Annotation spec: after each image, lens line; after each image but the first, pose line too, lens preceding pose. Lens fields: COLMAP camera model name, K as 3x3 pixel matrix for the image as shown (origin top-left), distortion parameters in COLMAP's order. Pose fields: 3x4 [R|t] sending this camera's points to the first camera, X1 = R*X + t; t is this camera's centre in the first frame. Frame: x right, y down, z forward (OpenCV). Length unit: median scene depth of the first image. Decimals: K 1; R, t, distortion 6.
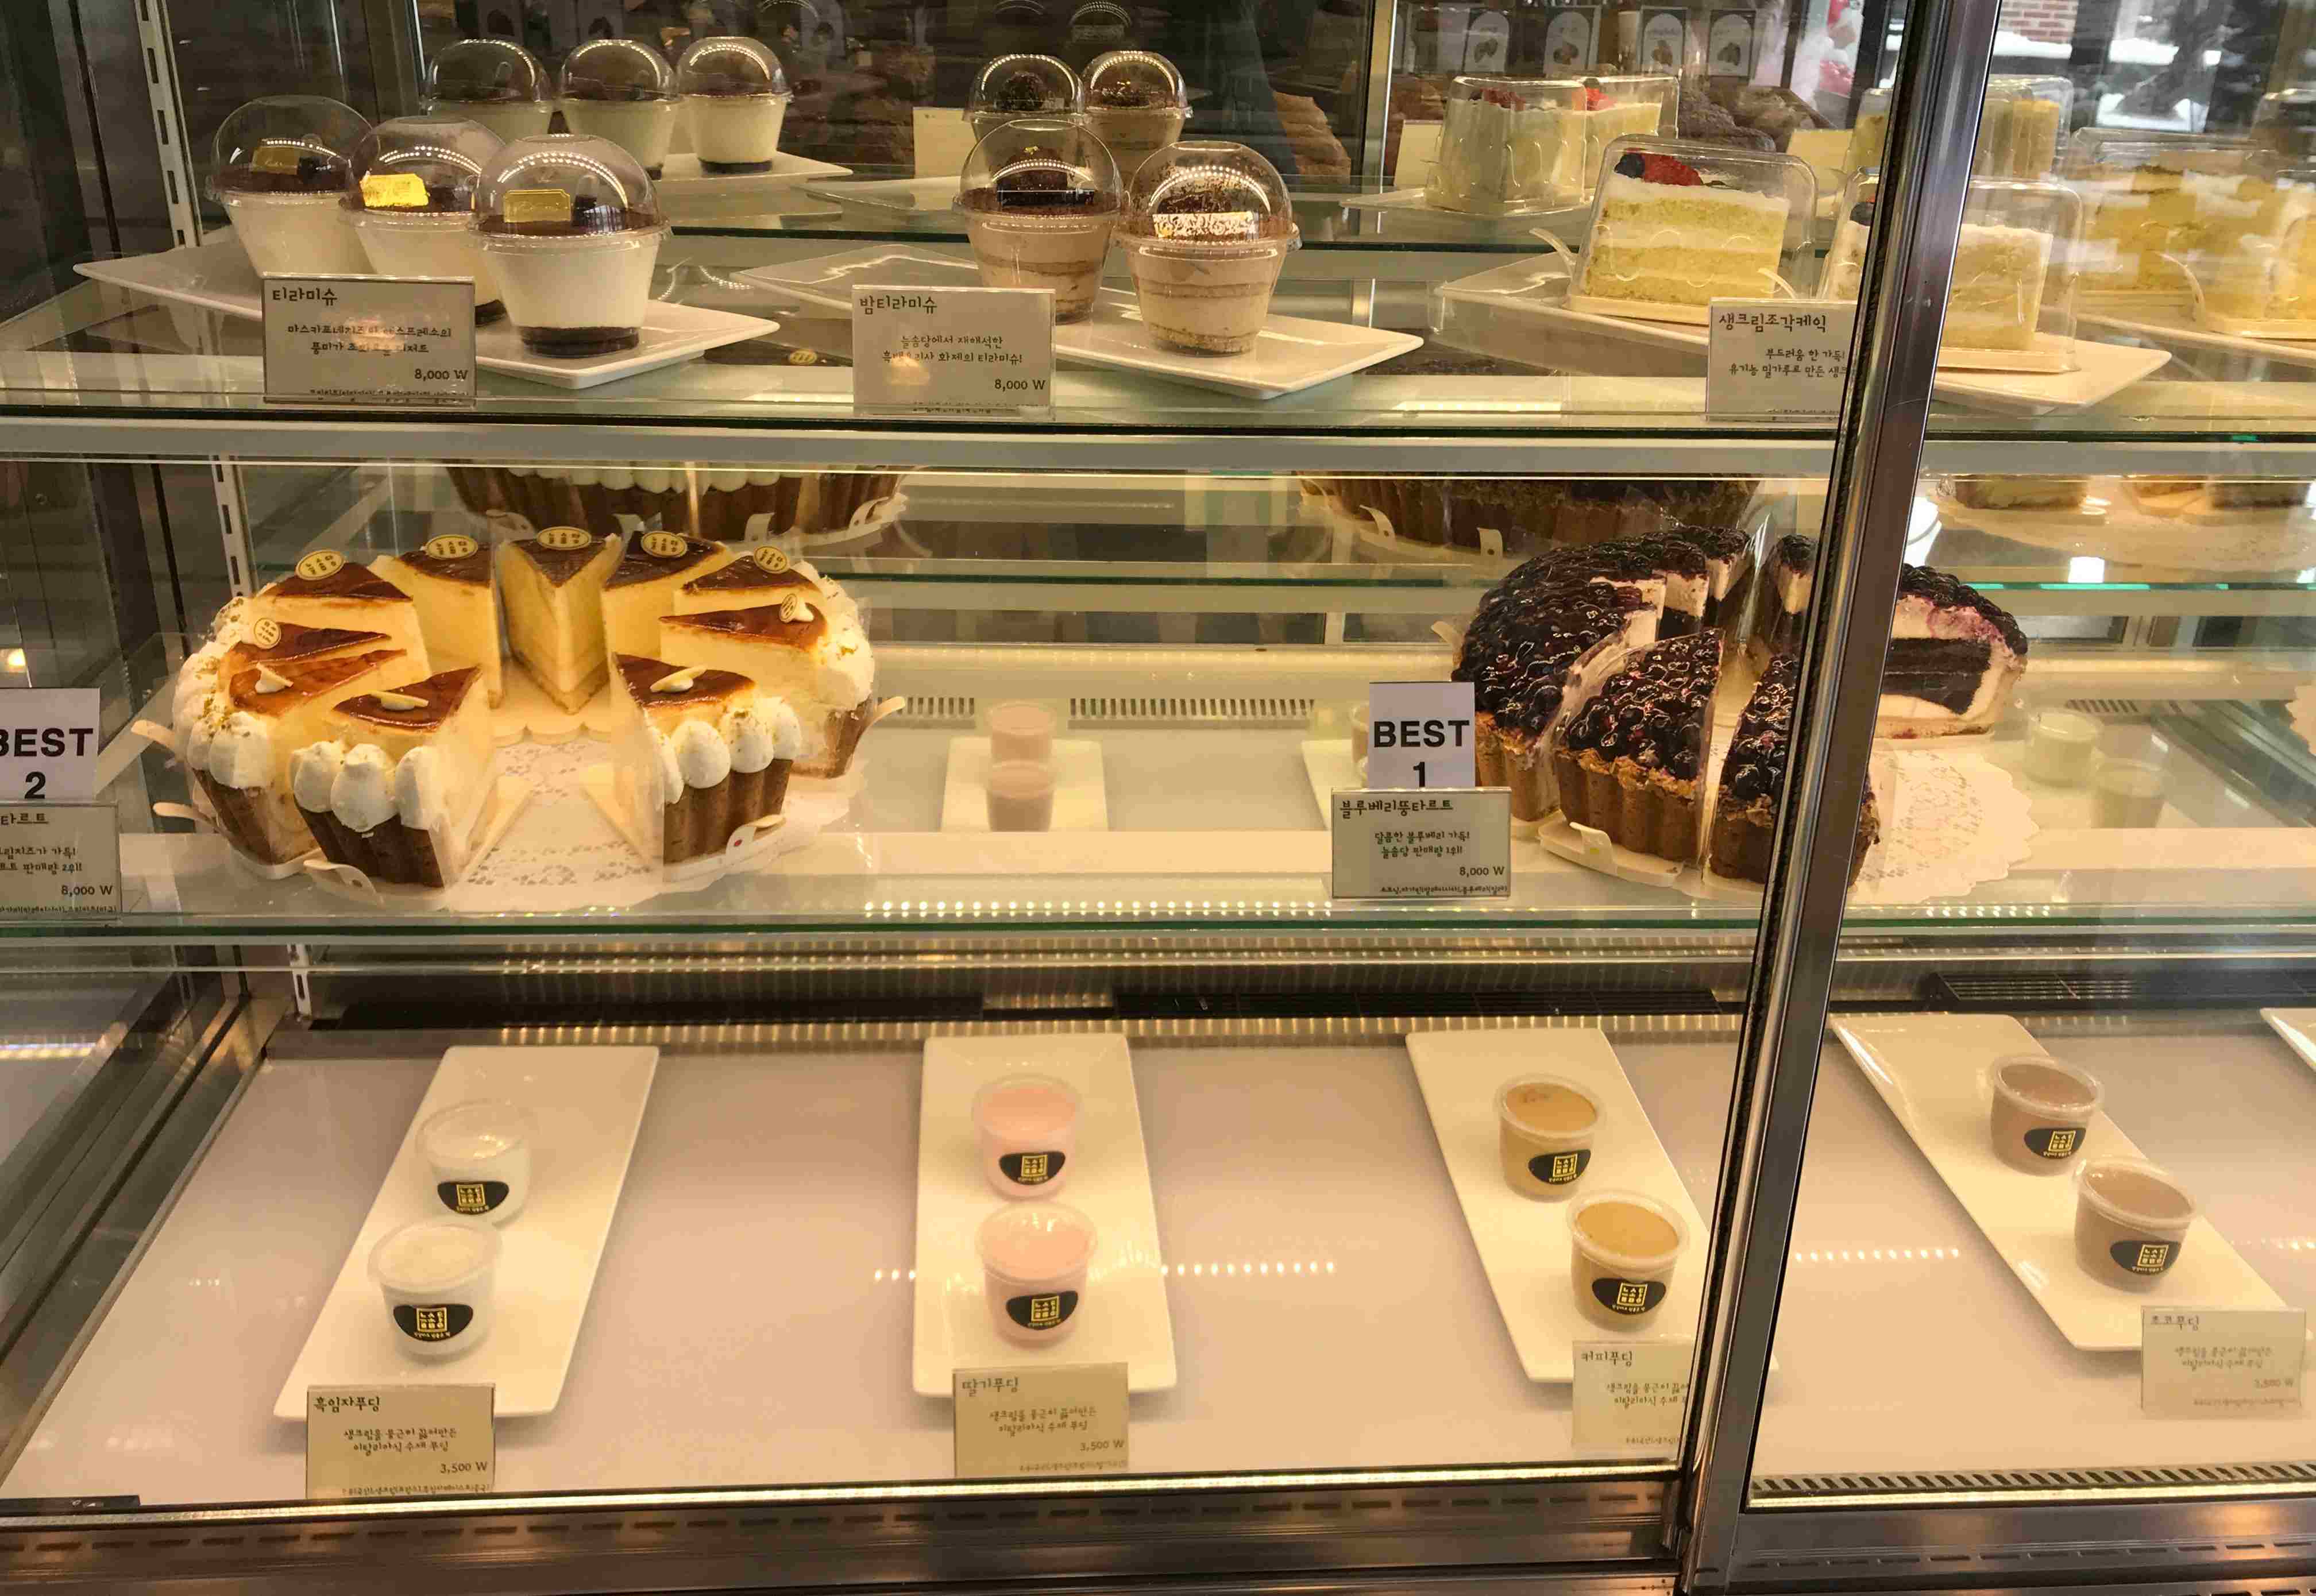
lens RADIAL K [[1970.2, 0, 1201.7], [0, 1970.2, 709.4], [0, 0, 1]] dist [0.015646, 0.043587]
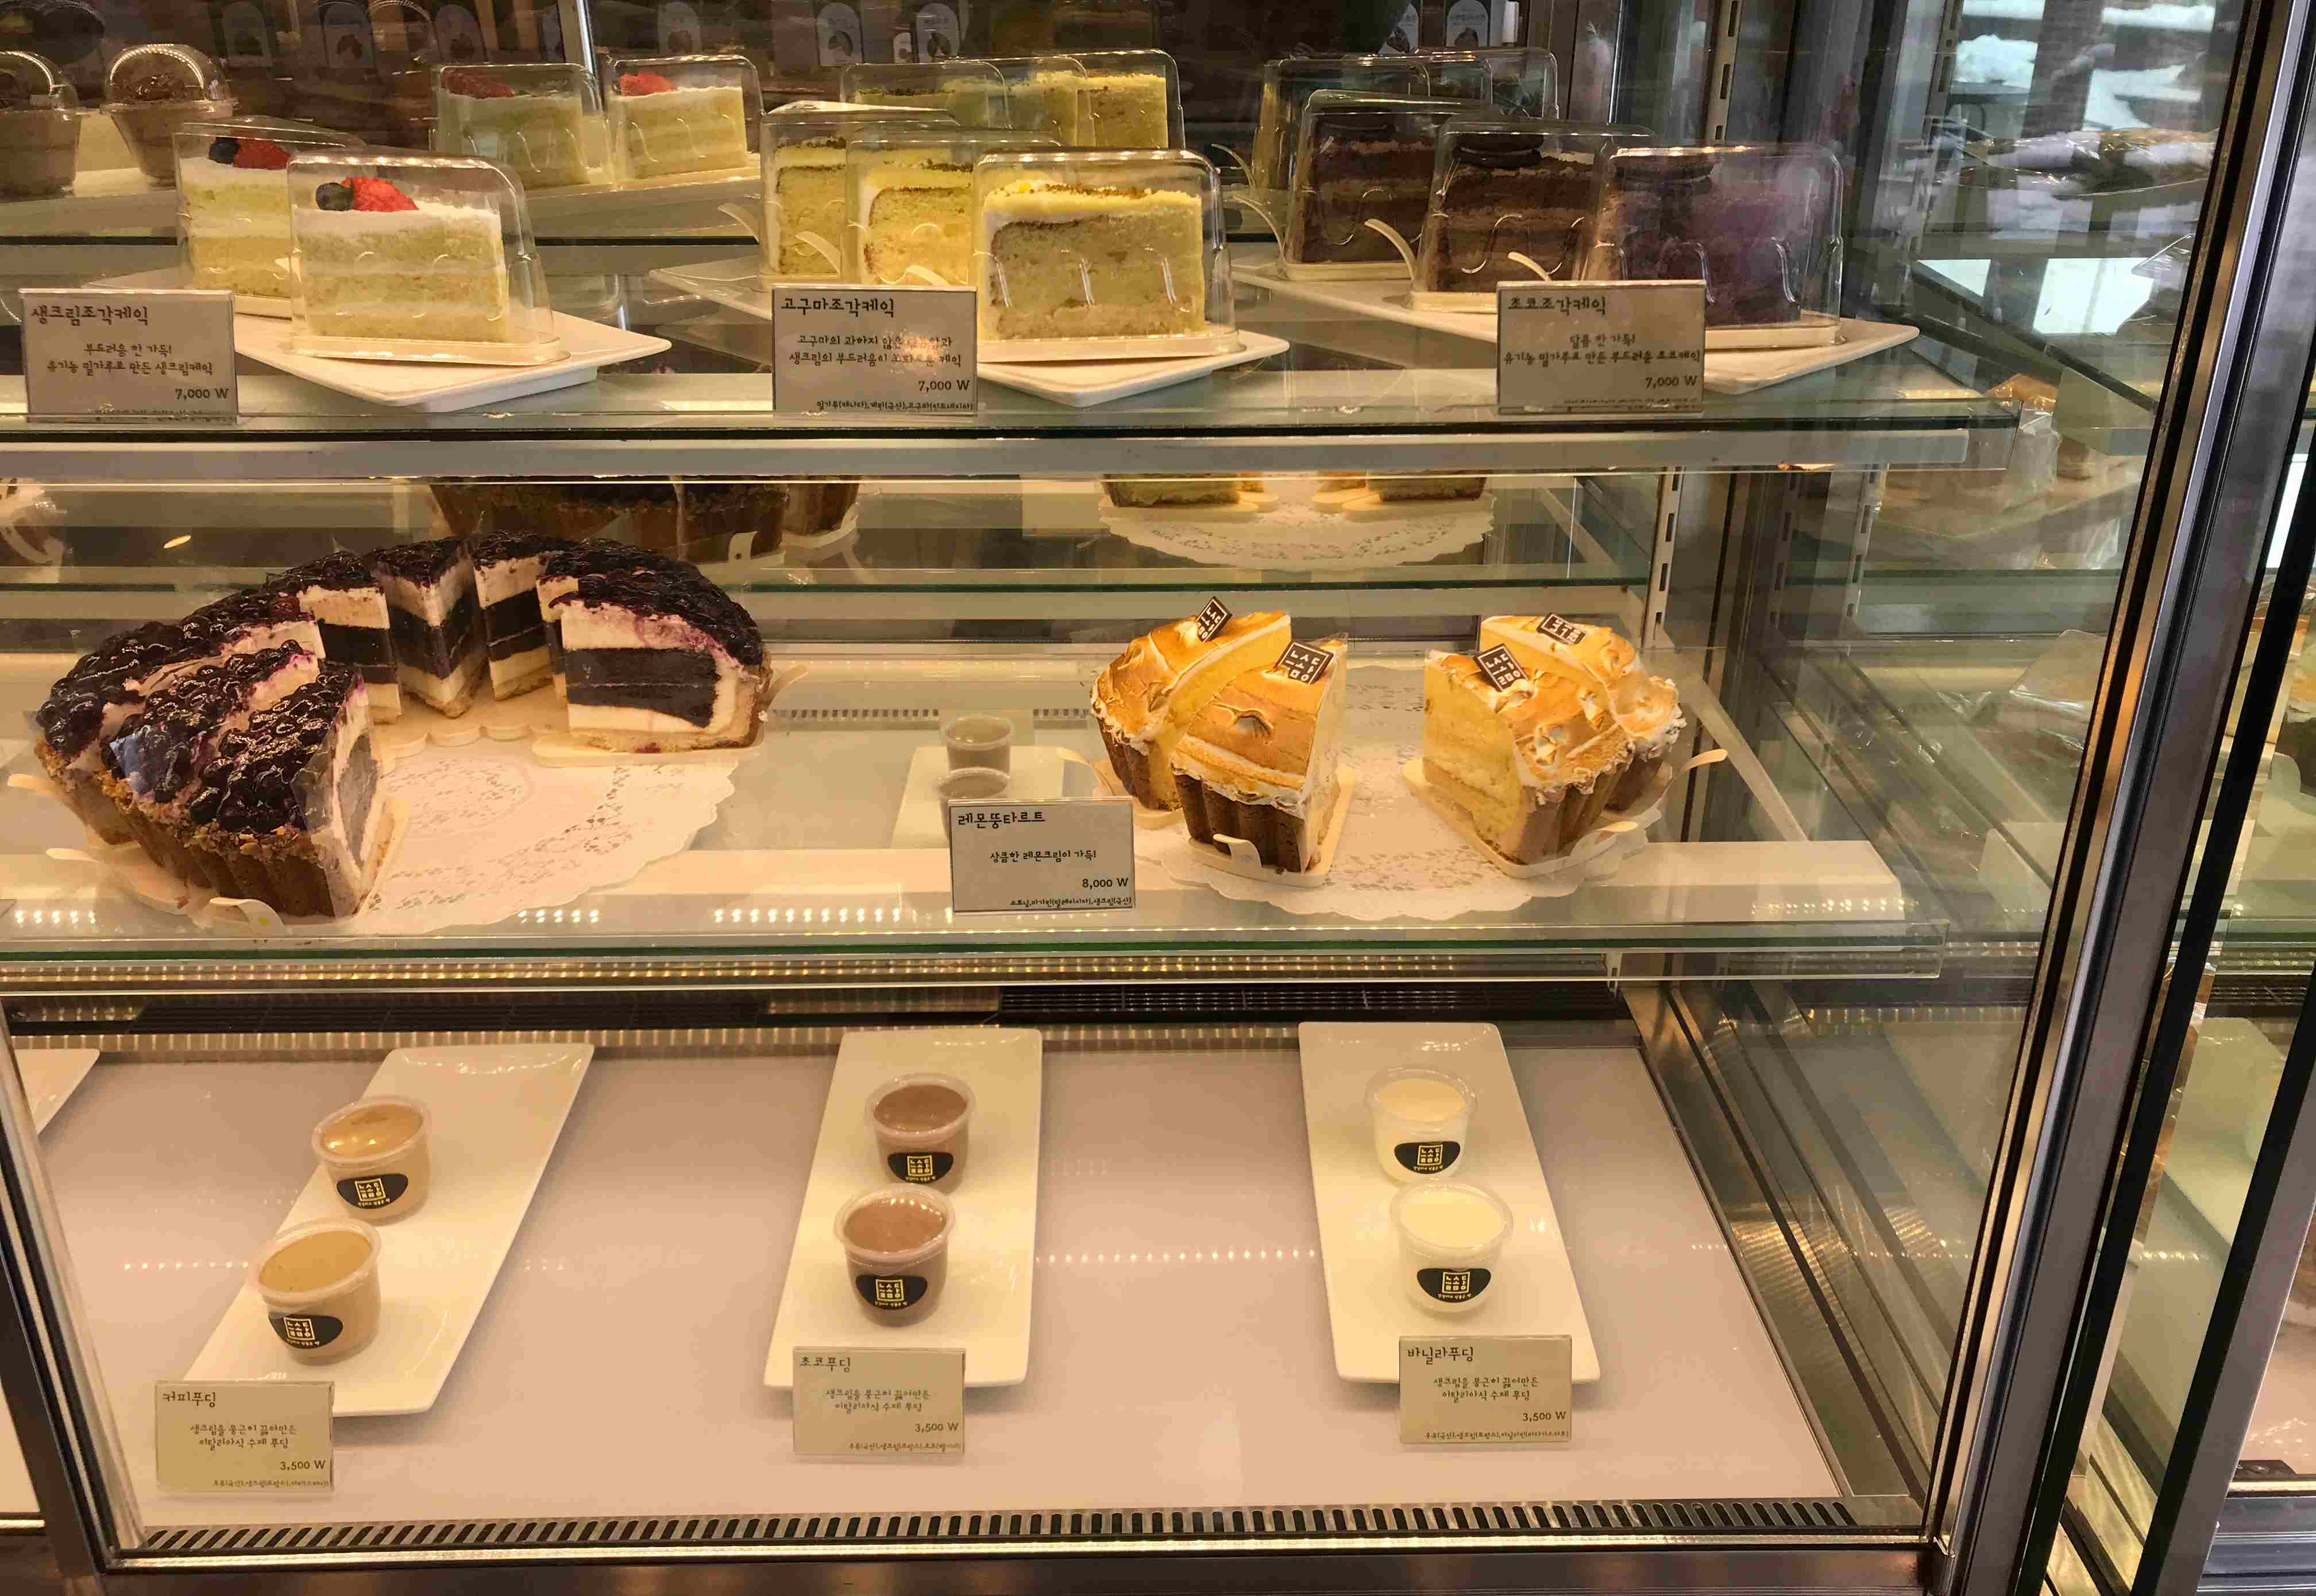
lens RADIAL K [[1970.2, 0, 1154.3], [0, 1970.2, 782.9], [0, 0, 1]] dist [0.015646, 0.043587]
pose [[0.995931, -0.004031, -0.090024, 0.486709], [0.007192, 0.999368, 0.034821, -0.001781], [0.089827, -0.035327, 0.995331, 0.053607]]
